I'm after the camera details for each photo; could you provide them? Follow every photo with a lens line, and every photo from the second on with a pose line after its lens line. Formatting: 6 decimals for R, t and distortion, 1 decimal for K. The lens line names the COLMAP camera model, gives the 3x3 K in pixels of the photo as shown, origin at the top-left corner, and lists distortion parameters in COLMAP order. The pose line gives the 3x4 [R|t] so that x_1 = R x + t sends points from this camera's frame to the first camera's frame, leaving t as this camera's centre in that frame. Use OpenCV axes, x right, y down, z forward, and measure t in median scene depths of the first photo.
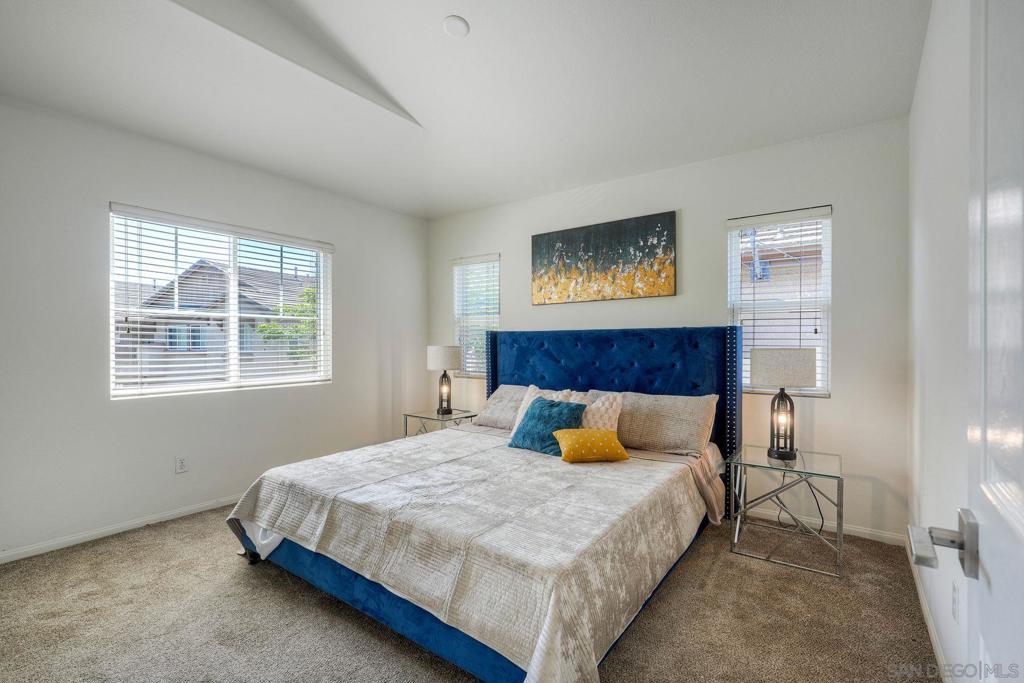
lens RADIAL K [[471.8, 0, 516.4], [0, 471.8, 340.7], [0, 0, 1]] dist [0.000251, 0.001216]
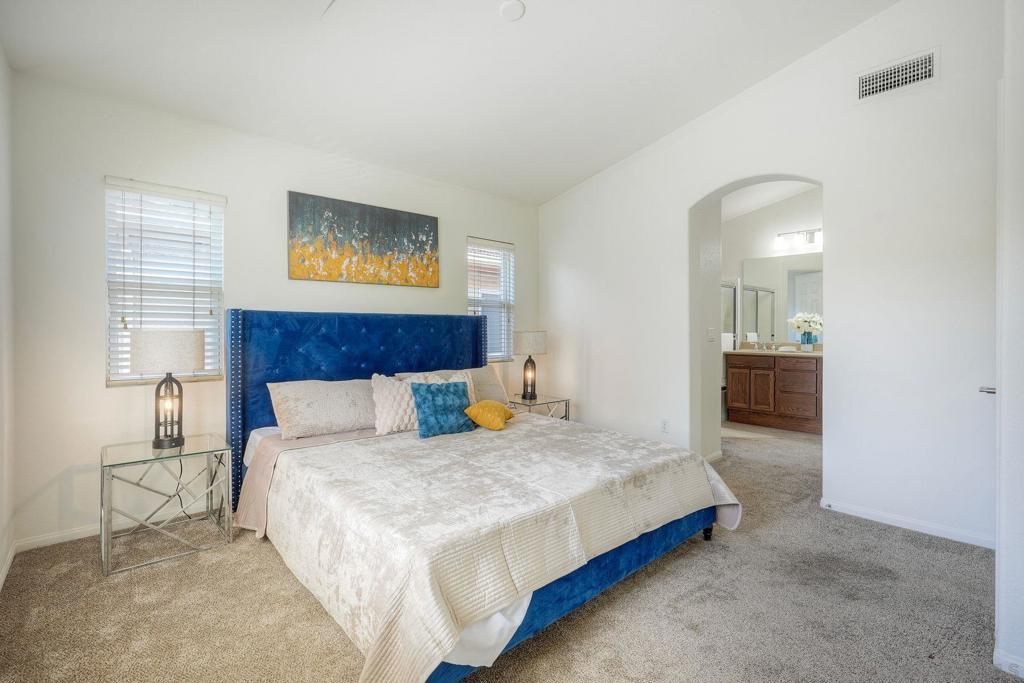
lens RADIAL K [[464.6, 0, 511.8], [0, 464.6, 324.7], [0, 0, 1]] dist [-0.001688, 0.000069]
pose [[0.205623, 0.004467, 0.978621, -0.723315], [-0.011455, 0.999932, -0.002157, -0.001113], [-0.978564, -0.010767, 0.205661, 0.524200]]
